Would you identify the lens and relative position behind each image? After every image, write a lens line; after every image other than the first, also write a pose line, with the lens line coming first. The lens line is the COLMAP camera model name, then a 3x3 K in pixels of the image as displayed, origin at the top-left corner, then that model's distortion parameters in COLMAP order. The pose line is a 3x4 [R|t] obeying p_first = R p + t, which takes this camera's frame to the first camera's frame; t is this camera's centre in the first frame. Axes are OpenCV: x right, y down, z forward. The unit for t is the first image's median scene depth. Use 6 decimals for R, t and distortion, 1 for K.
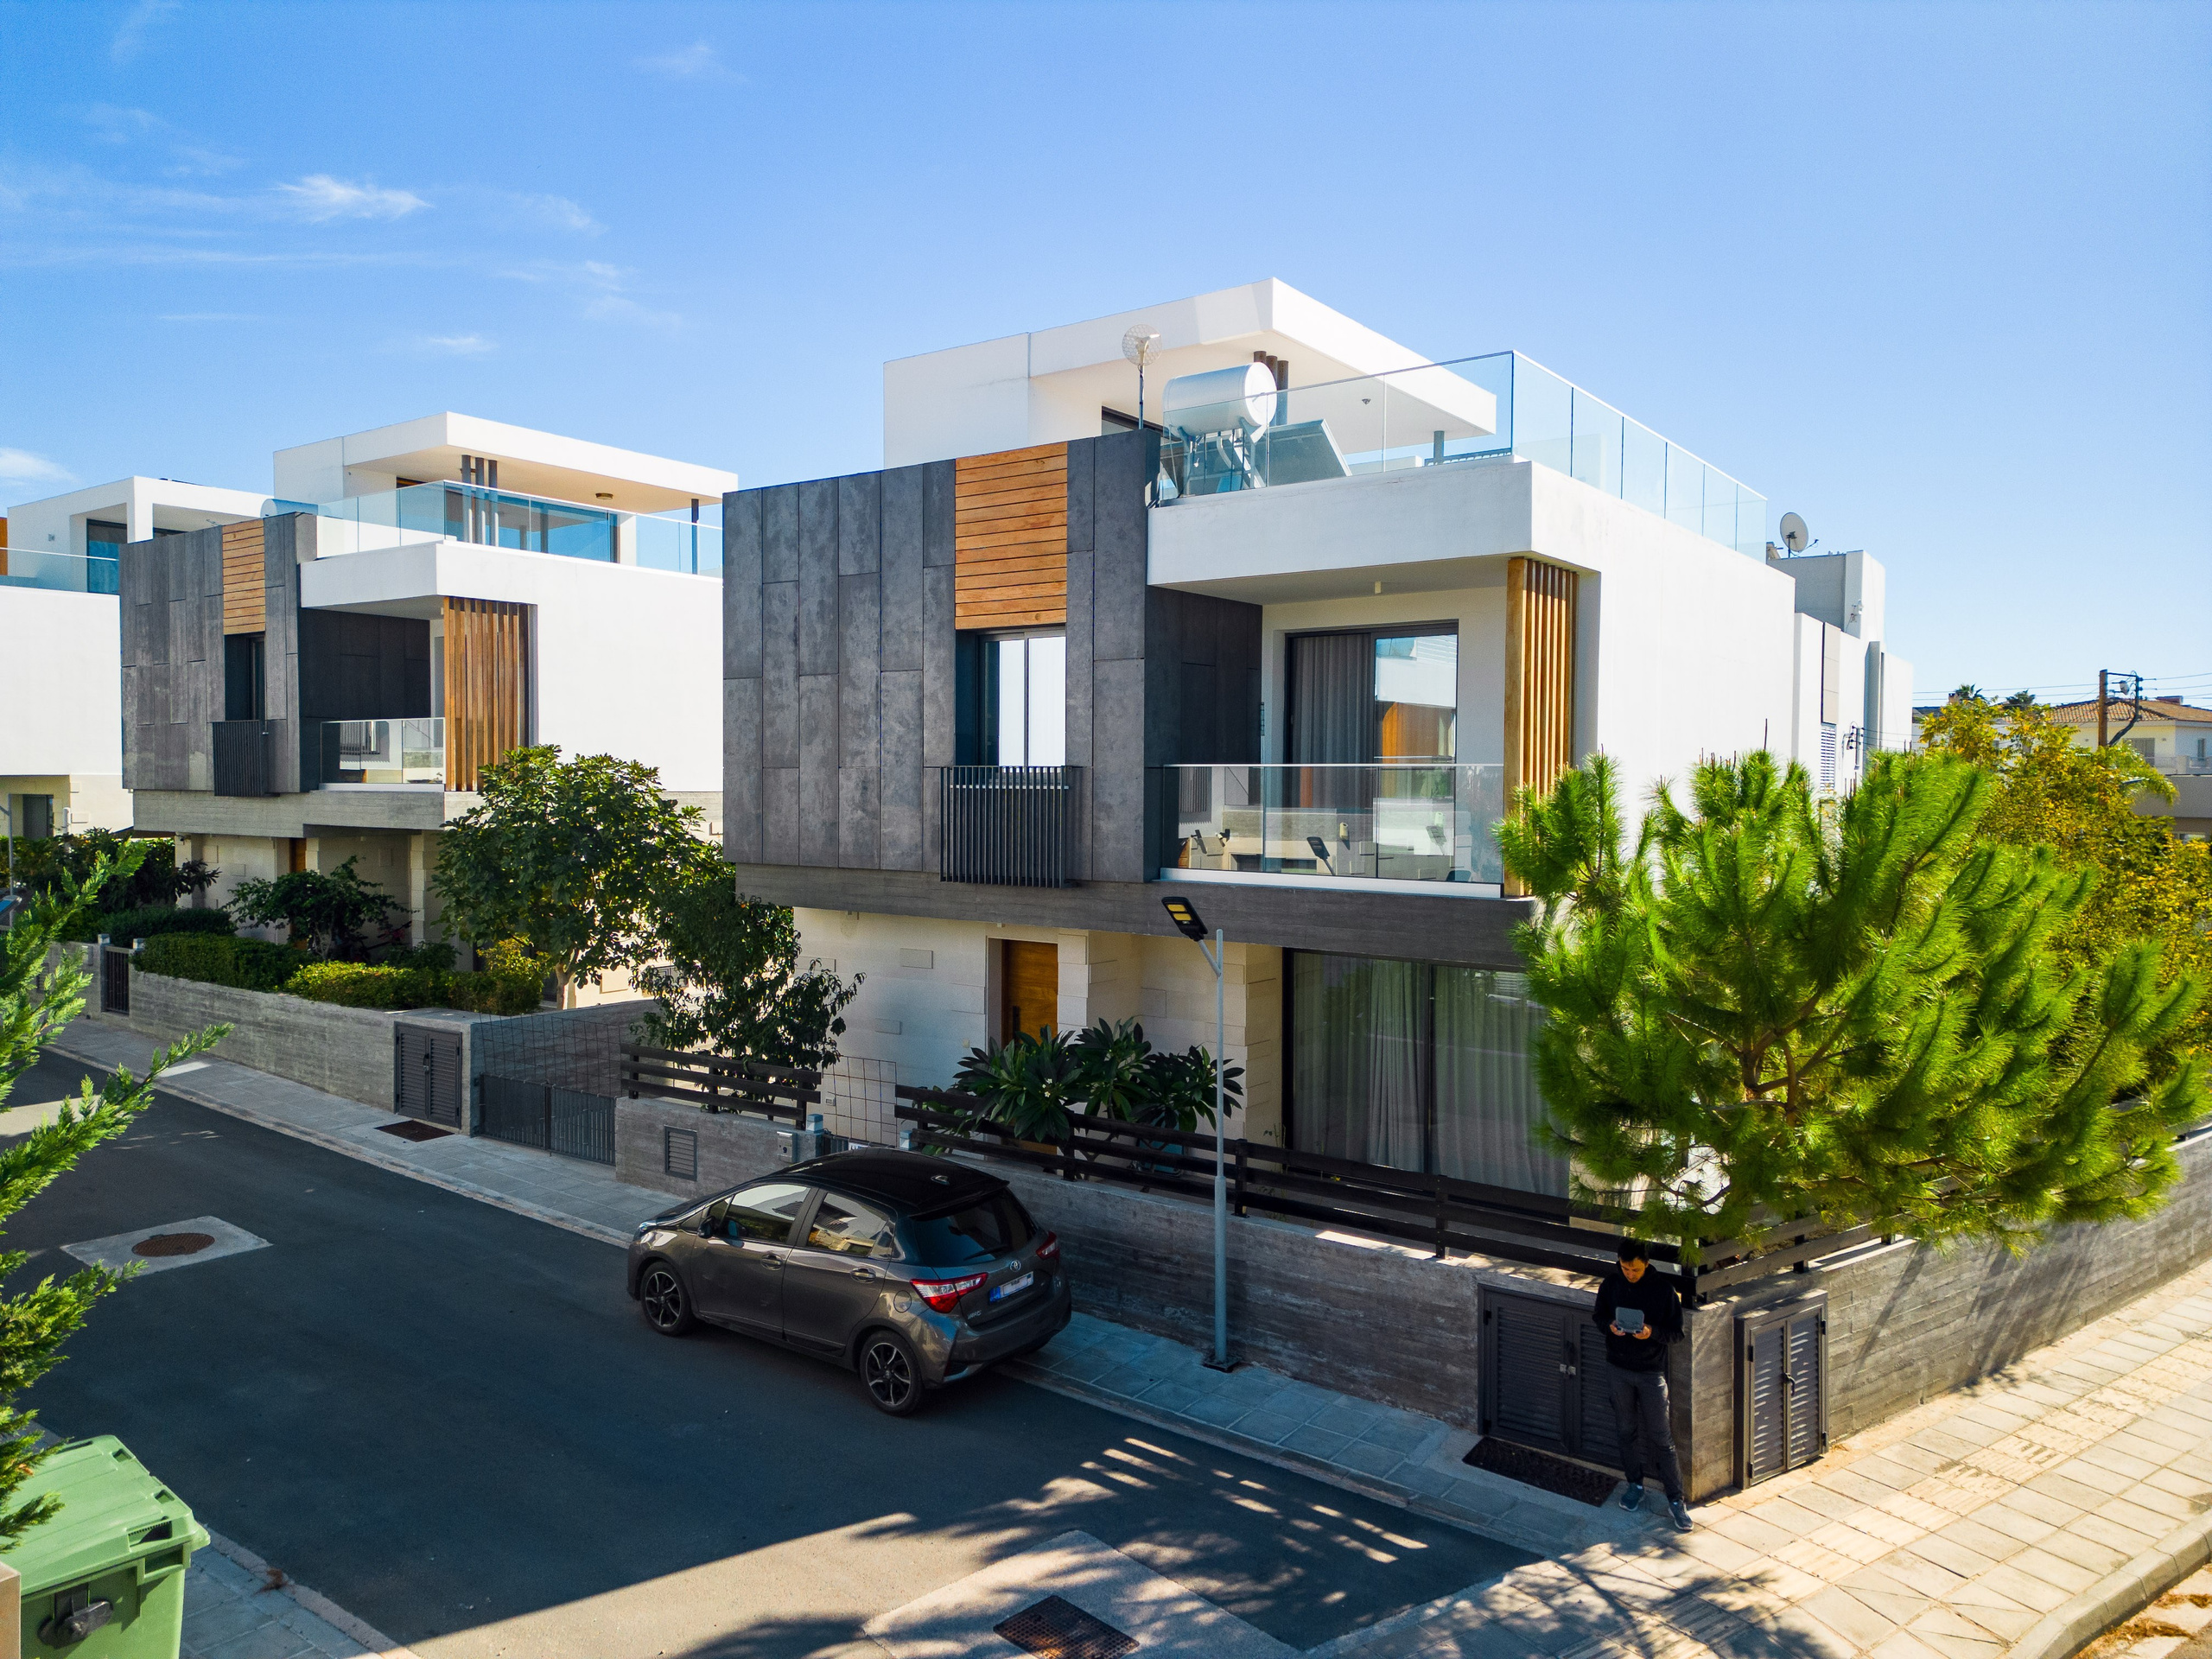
lens RADIAL K [[1548.6, 0, 1105.9], [0, 1548.6, 789.8], [0, 0, 1]] dist [0.045466, -0.002125]
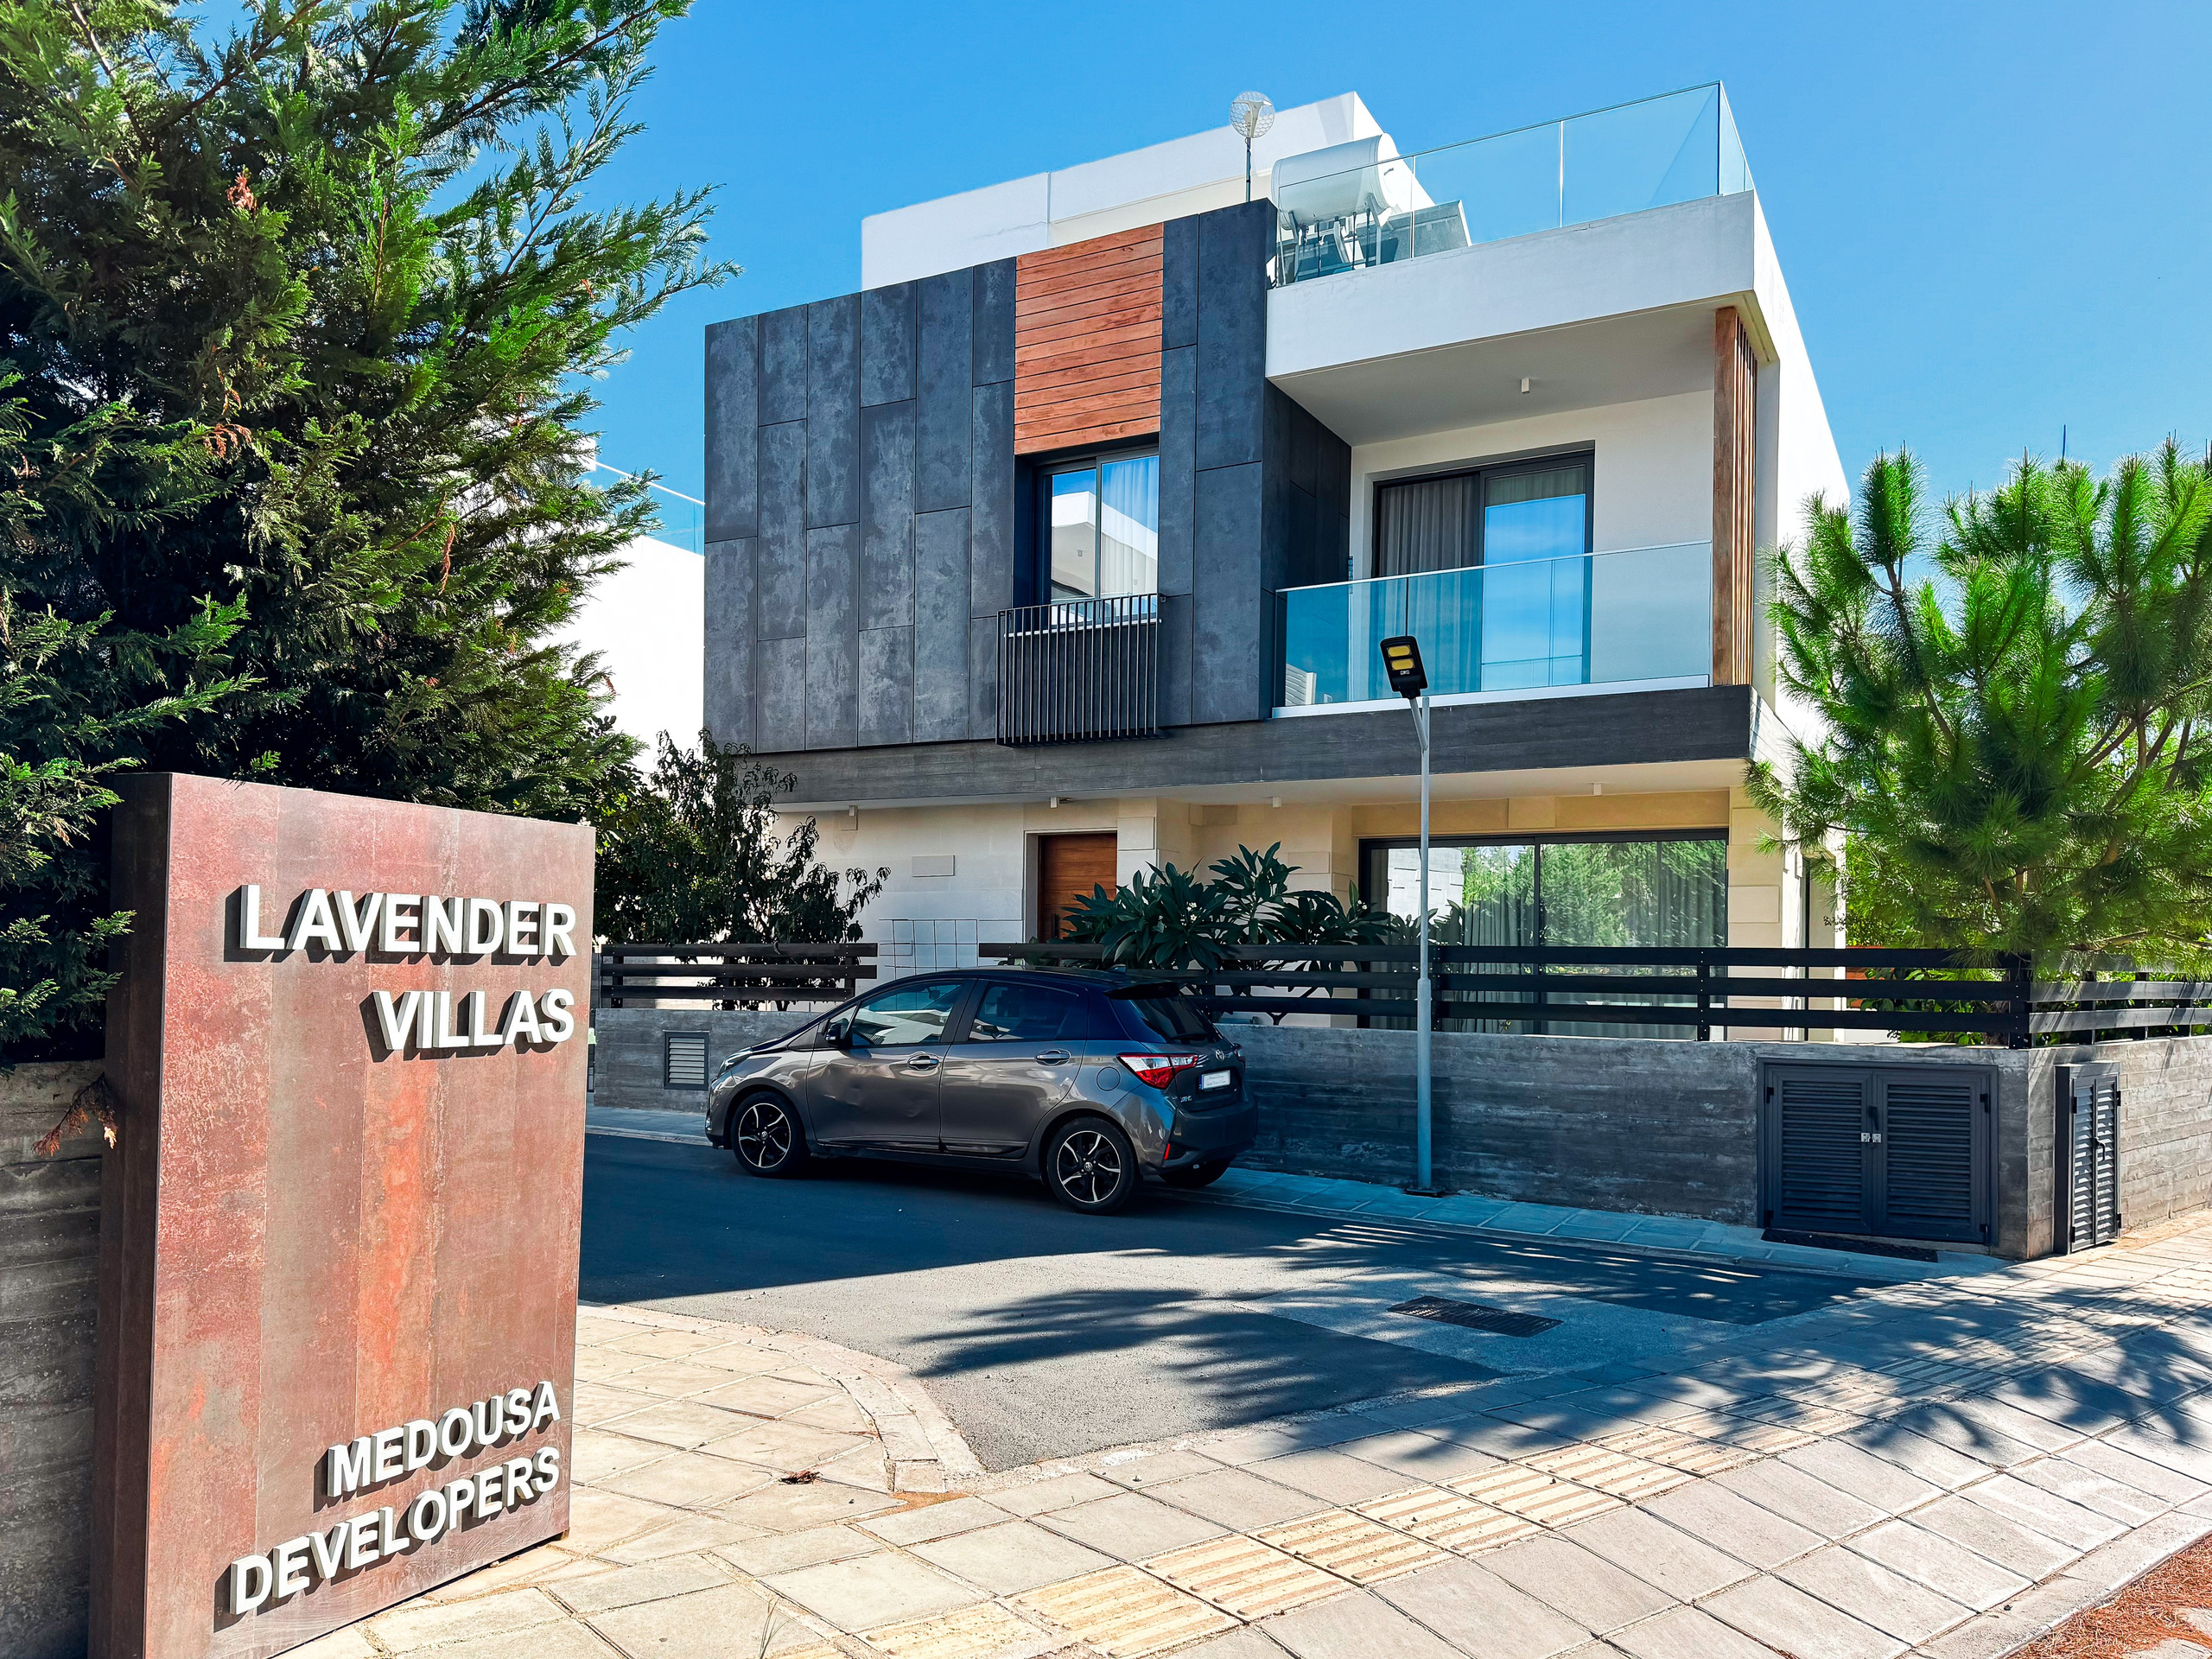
lens RADIAL K [[1677.2, 0, 1047.8], [0, 1677.2, 930.3], [0, 0, 1]] dist [0.149842, -0.279429]
pose [[0.993640, 0.008803, 0.112257, -0.200625], [-0.006246, 0.999714, -0.023105, 0.202597], [-0.112428, 0.022257, 0.993411, 0.067071]]
